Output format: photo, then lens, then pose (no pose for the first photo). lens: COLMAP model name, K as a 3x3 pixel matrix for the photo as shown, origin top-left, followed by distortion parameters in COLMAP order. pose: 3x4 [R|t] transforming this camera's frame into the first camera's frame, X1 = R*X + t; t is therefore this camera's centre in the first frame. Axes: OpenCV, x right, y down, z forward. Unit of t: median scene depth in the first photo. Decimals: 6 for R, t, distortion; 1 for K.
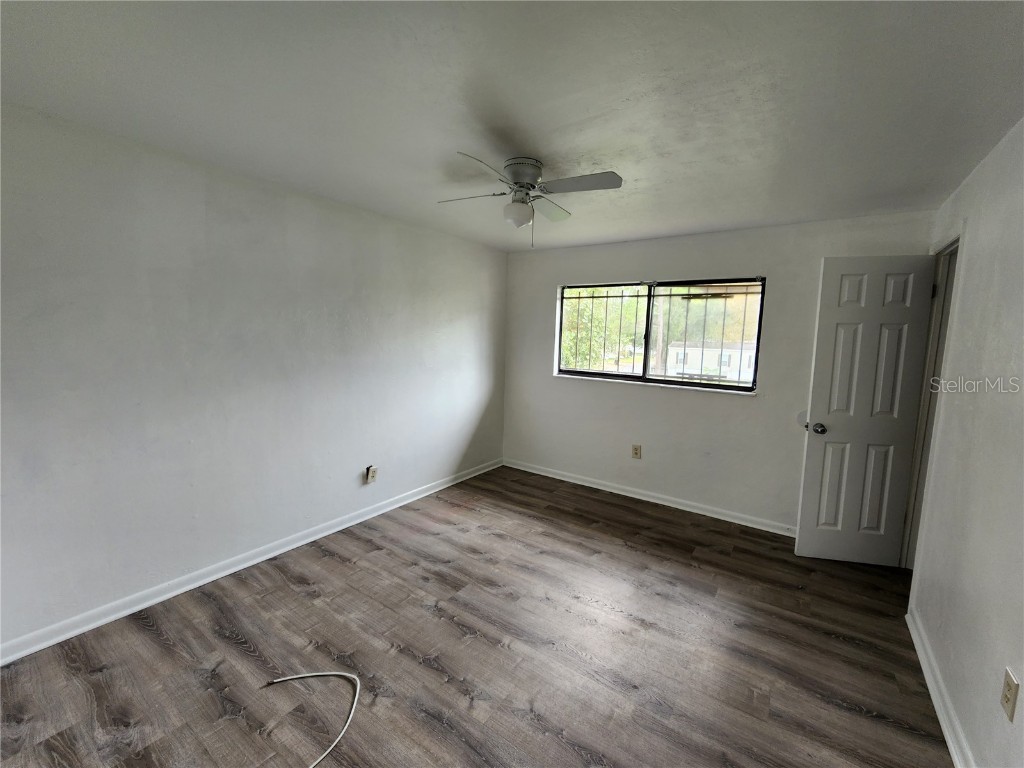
lens RADIAL K [[423.2, 0, 511.7], [0, 423.2, 380.3], [0, 0, 1]] dist [0.001799, 0.000041]
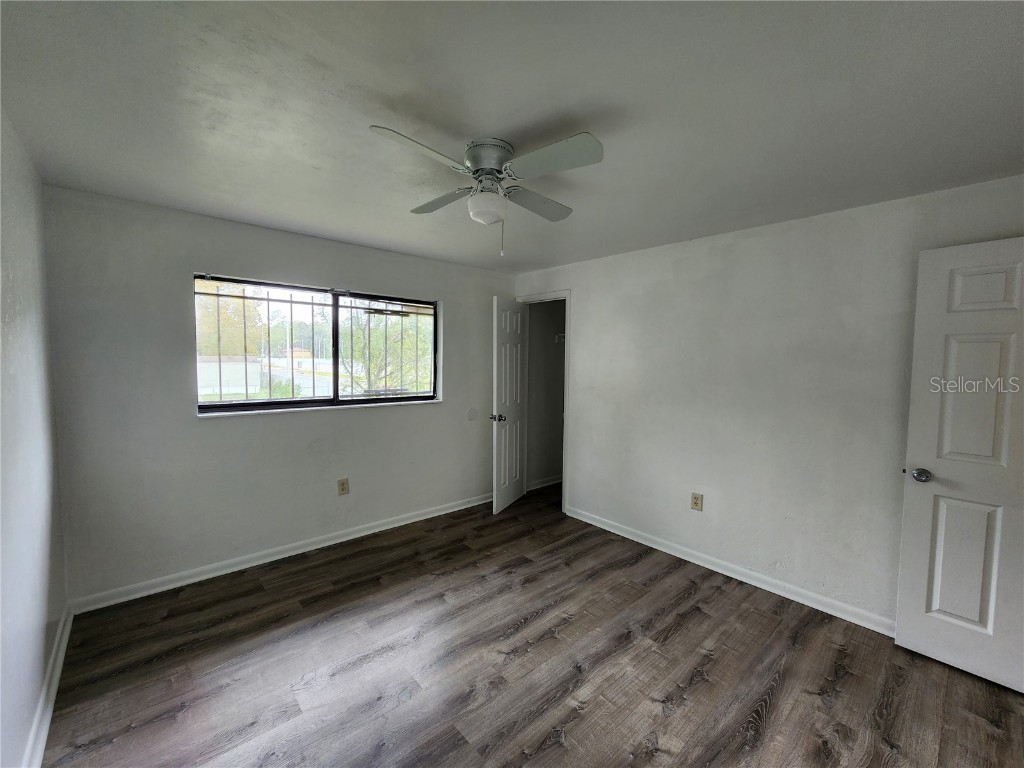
lens RADIAL K [[423.2, 0, 514.4], [0, 423.2, 381.0], [0, 0, 1]] dist [0.001799, 0.000041]
pose [[0.227605, -0.079644, 0.970491, -0.480625], [0.096093, 0.993622, 0.059006, -0.067077], [-0.969001, 0.079827, 0.233806, 0.488158]]
